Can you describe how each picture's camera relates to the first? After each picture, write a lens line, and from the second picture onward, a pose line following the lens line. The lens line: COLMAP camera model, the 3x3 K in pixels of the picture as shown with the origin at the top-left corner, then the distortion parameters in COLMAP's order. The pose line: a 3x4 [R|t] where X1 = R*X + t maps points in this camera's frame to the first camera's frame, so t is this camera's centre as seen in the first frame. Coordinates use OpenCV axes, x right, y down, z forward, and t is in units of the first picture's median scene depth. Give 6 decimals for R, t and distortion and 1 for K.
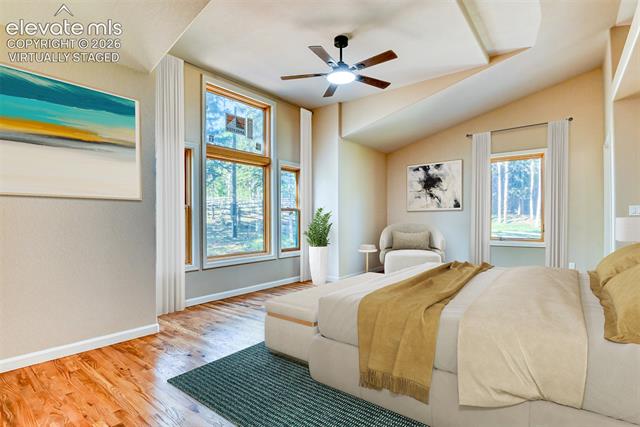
lens RADIAL K [[314.2, 0, 323.0], [0, 314.2, 216.0], [0, 0, 1]] dist [-0.027943, -0.001387]
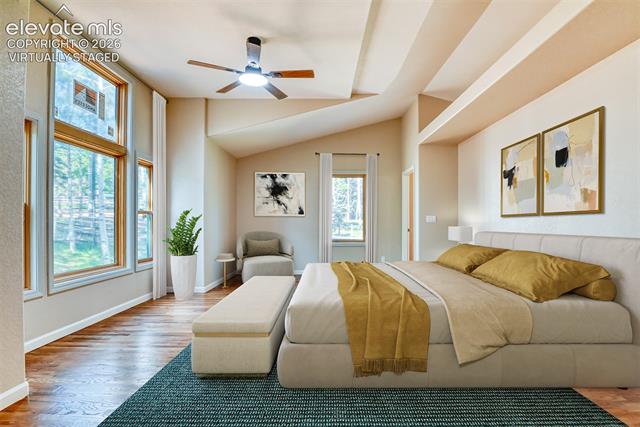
lens RADIAL K [[314.2, 0, 316.8], [0, 314.2, 218.5], [0, 0, 1]] dist [-0.027943, -0.001387]
pose [[0.806964, 0.018766, 0.590302, -0.243497], [-0.017516, 0.999816, -0.007840, -0.005103], [-0.590340, -0.004014, 0.807144, 0.067106]]
